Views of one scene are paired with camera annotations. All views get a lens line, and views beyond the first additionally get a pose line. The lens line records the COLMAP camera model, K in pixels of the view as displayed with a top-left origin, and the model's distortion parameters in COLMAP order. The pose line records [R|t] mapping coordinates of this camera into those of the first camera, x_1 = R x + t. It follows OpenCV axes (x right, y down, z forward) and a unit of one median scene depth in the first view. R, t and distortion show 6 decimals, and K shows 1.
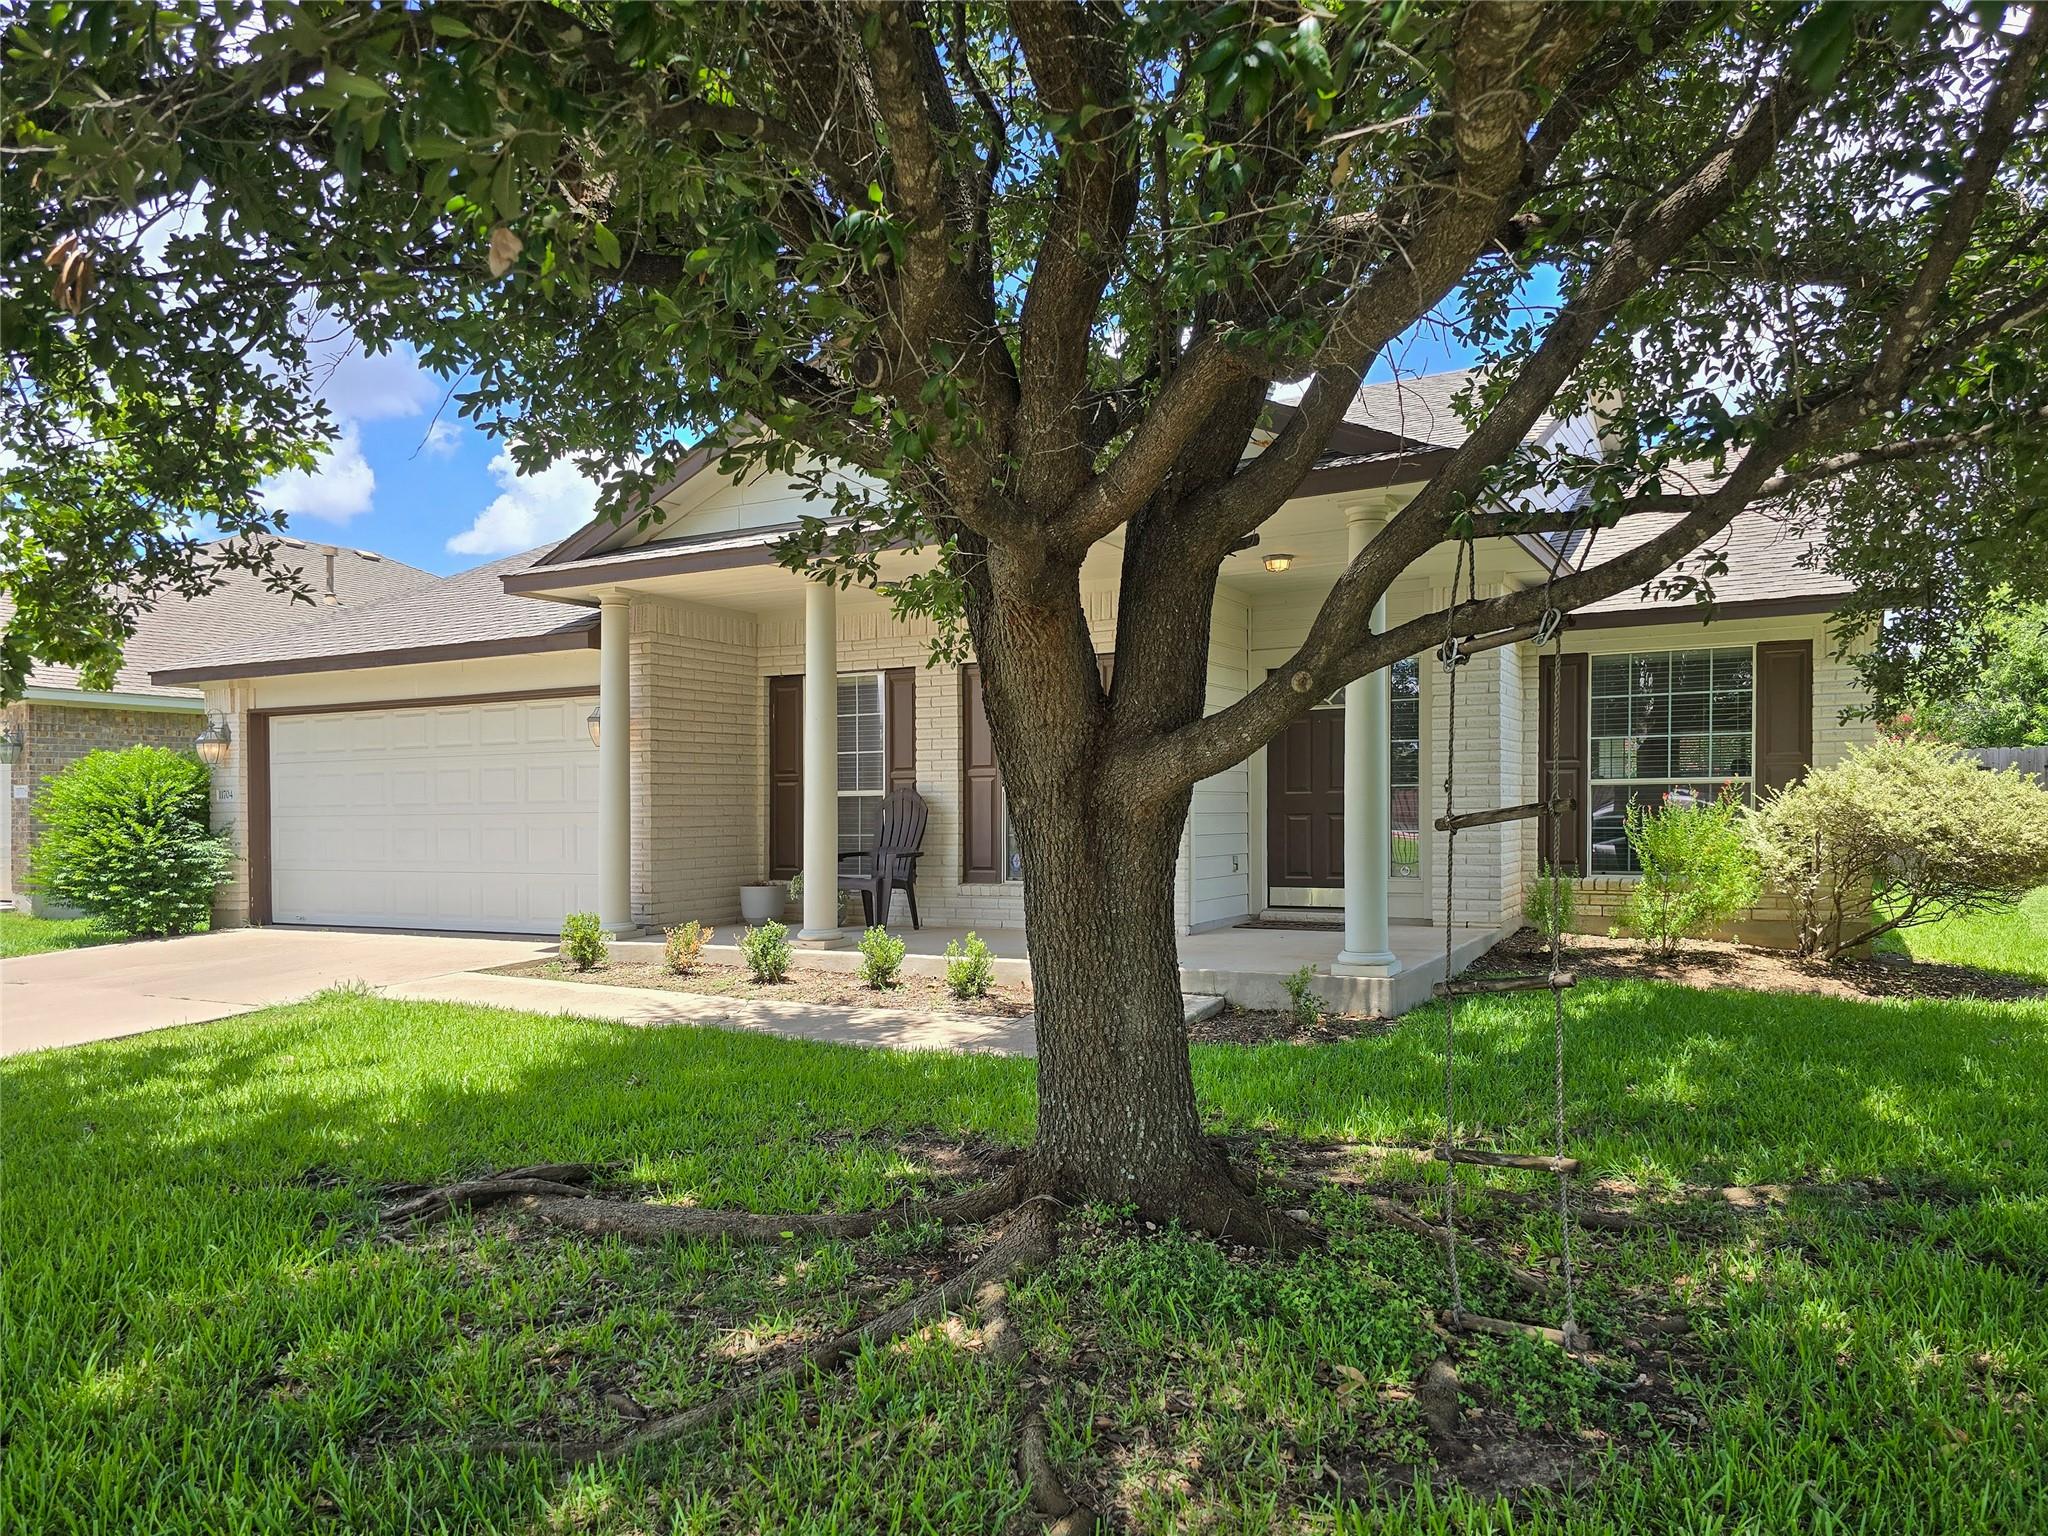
lens RADIAL K [[1388.5, 0, 994.2], [0, 1388.5, 763.9], [0, 0, 1]] dist [0.023452, -0.005169]
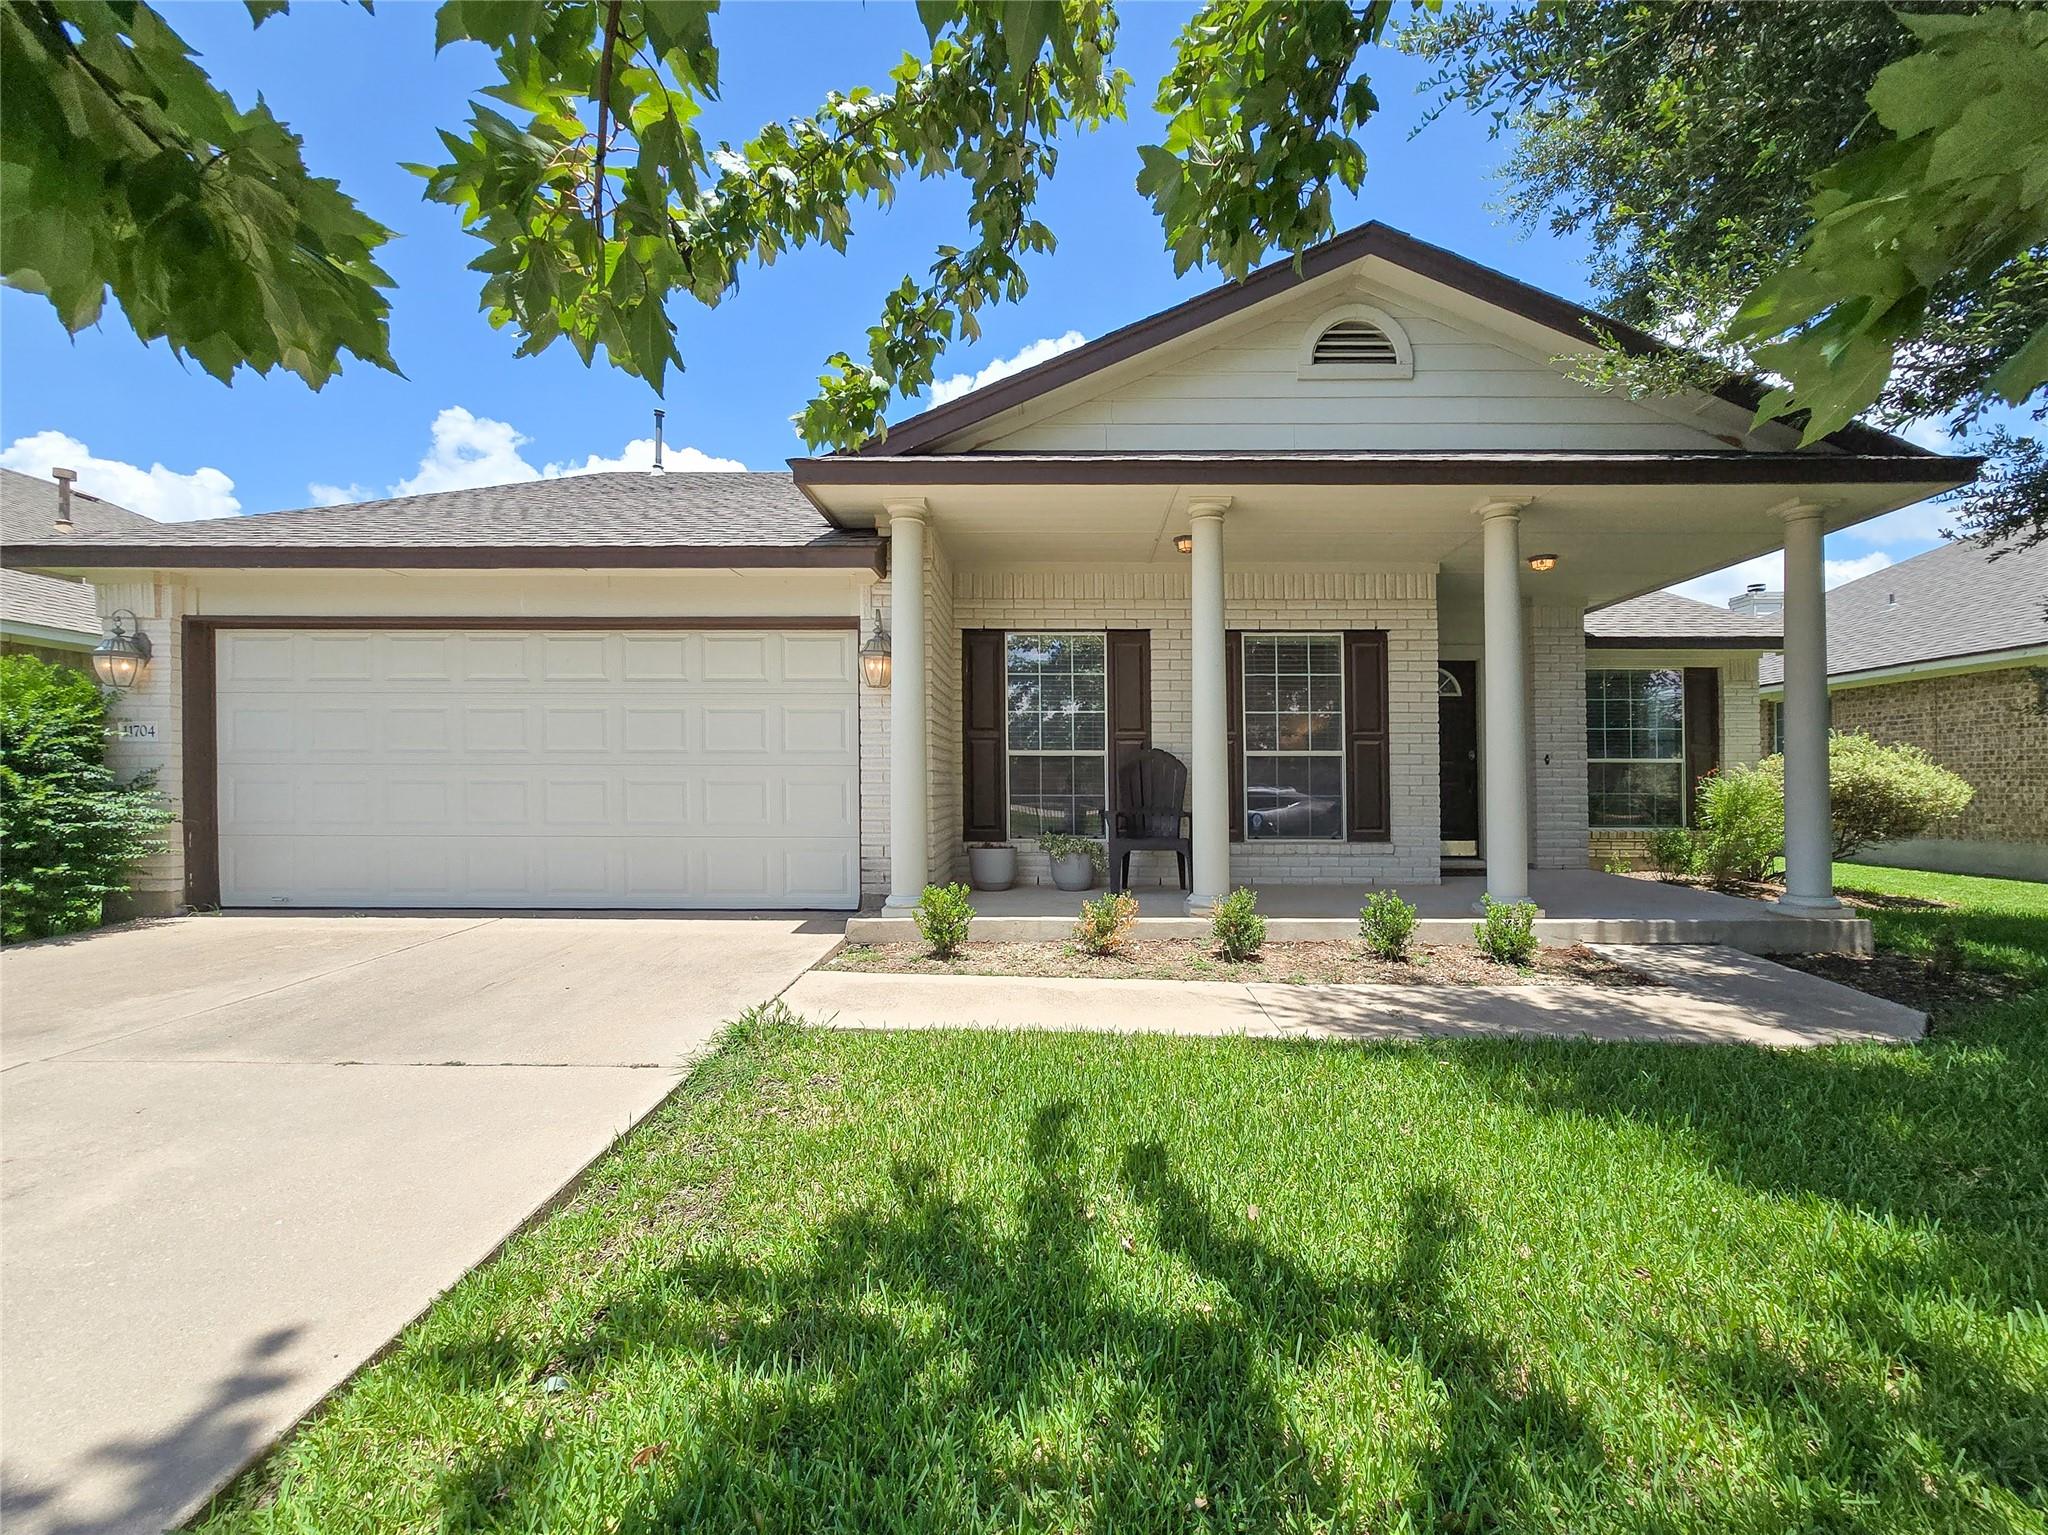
lens RADIAL K [[903.2, 0, 1024.0], [0, 903.2, 767.5], [0, 0, 1]] dist [0.000691, 0.000181]
pose [[0.878895, 0.025686, 0.476324, -0.389450], [-0.028038, 0.999605, -0.002170, 0.029968], [-0.476191, -0.011447, 0.879267, 0.396515]]
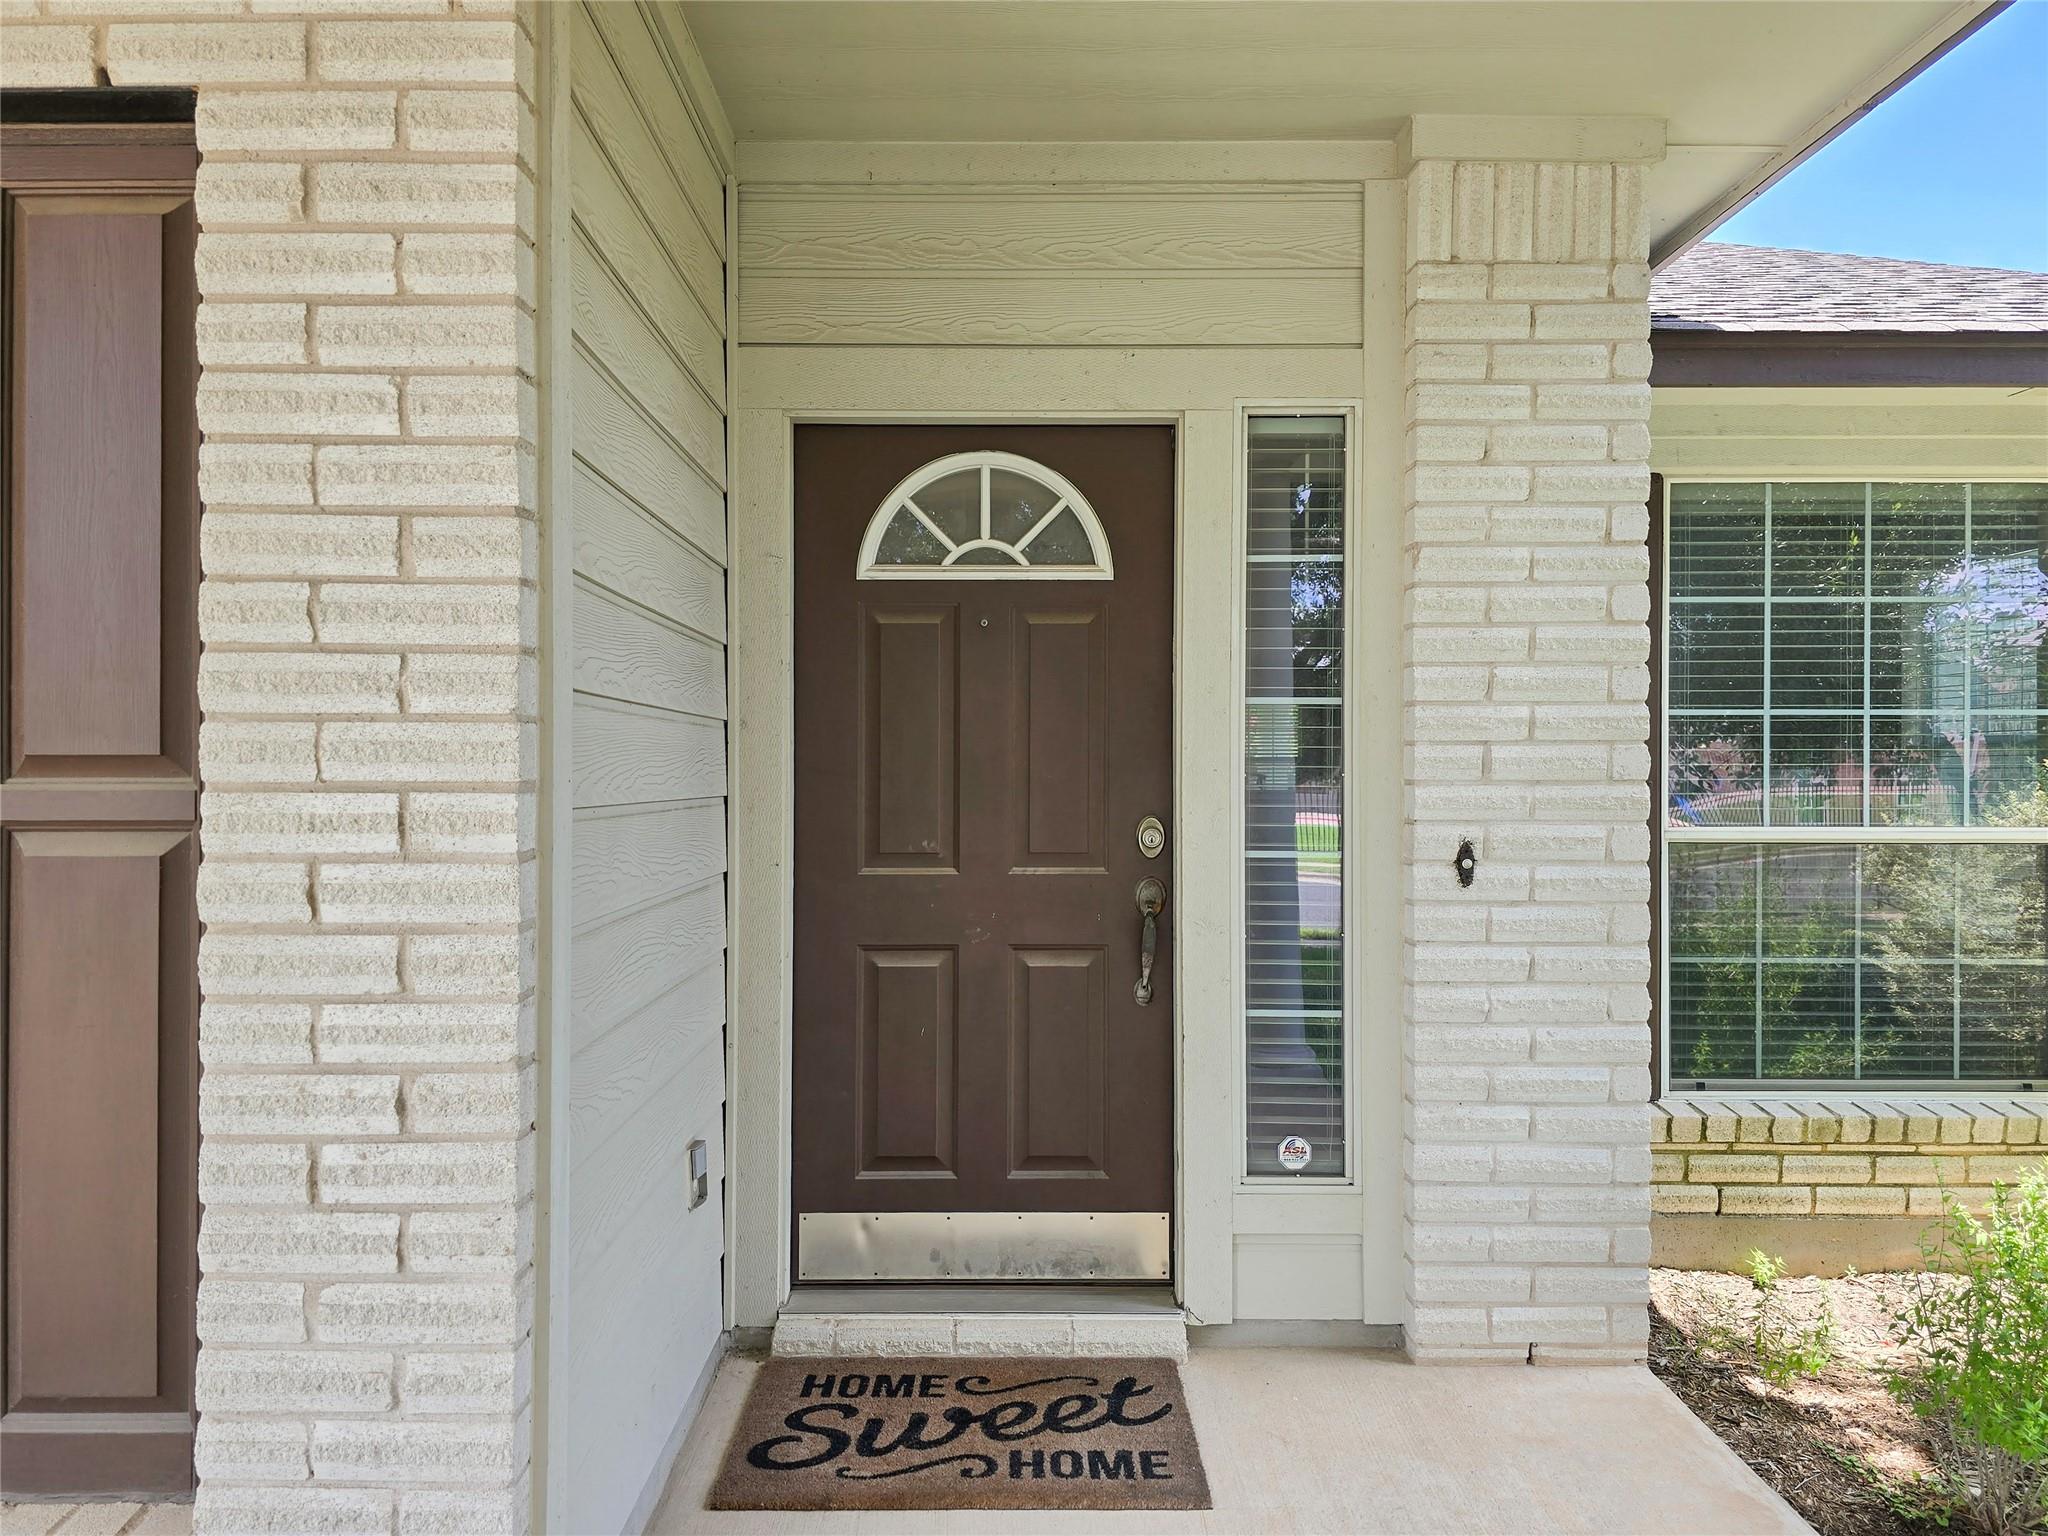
lens RADIAL K [[1388.5, 0, 994.2], [0, 1388.5, 763.9], [0, 0, 1]] dist [0.023452, -0.005169]
pose [[0.871266, 0.012919, 0.490642, 0.082059], [-0.025862, 0.999473, 0.019609, -0.006207], [-0.490130, -0.029774, 0.871141, 0.636205]]
